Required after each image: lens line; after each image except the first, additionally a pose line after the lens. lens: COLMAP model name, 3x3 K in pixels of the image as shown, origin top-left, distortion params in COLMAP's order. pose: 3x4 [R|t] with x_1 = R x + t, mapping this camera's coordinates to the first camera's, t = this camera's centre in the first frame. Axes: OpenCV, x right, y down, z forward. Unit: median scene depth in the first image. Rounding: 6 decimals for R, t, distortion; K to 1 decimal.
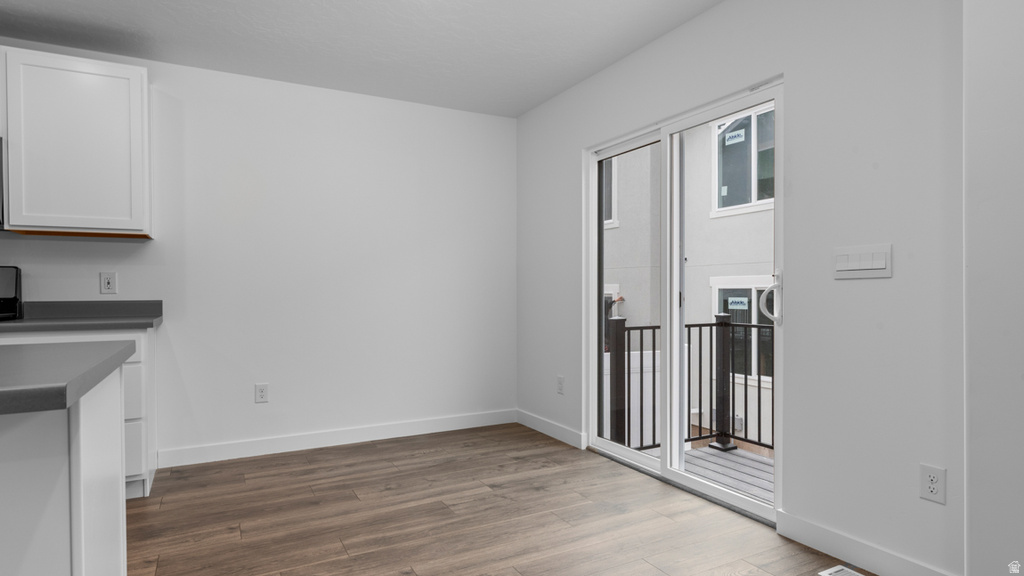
lens RADIAL K [[562.8, 0, 508.2], [0, 562.8, 296.5], [0, 0, 1]] dist [0.000692, 0.000240]
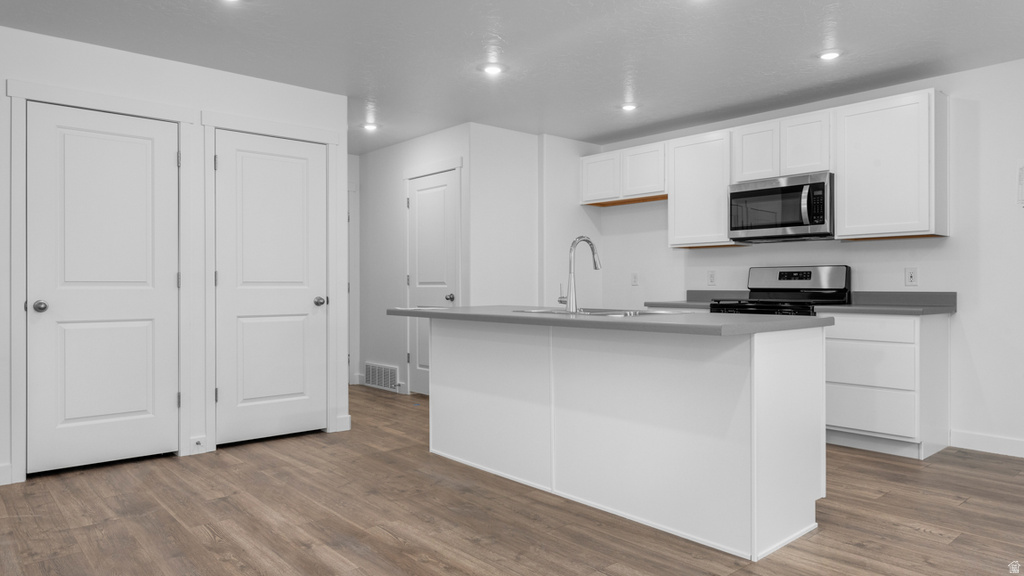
lens RADIAL K [[657.1, 0, 512.3], [0, 657.1, 291.1], [0, 0, 1]] dist [-0.006376, 0.000749]
pose [[0.223077, 0.013931, -0.974701, 0.435057], [-0.008482, 0.999888, 0.012350, -0.003363], [0.974764, 0.005512, 0.223170, -0.116987]]
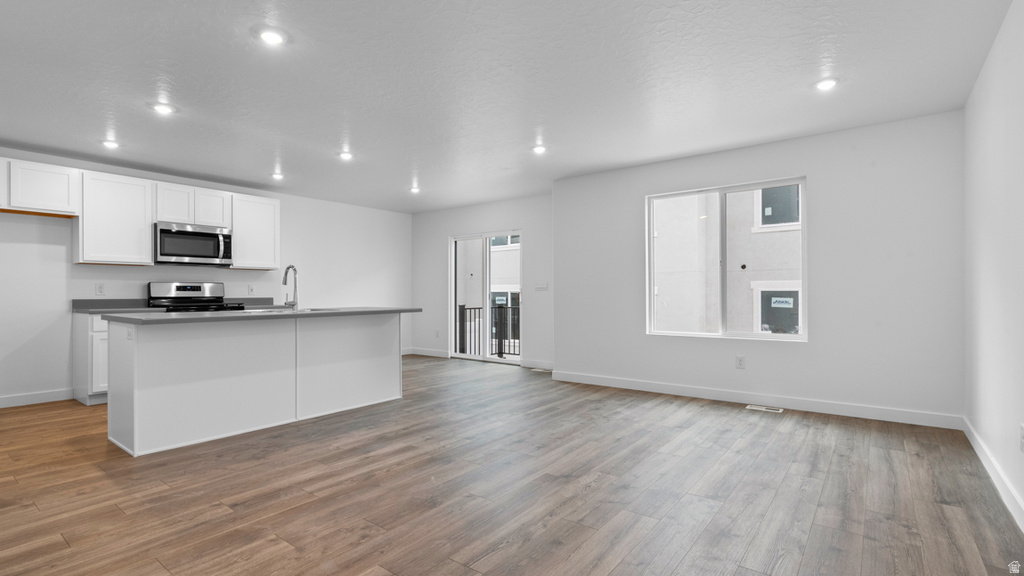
lens RADIAL K [[490.8, 0, 511.2], [0, 490.8, 285.8], [0, 0, 1]] dist [0.000377, -0.000289]
pose [[0.911877, 0.006817, 0.410408, -0.565672], [0.002927, 0.999729, -0.023110, 0.008244], [-0.410454, 0.022275, 0.911609, -1.206426]]
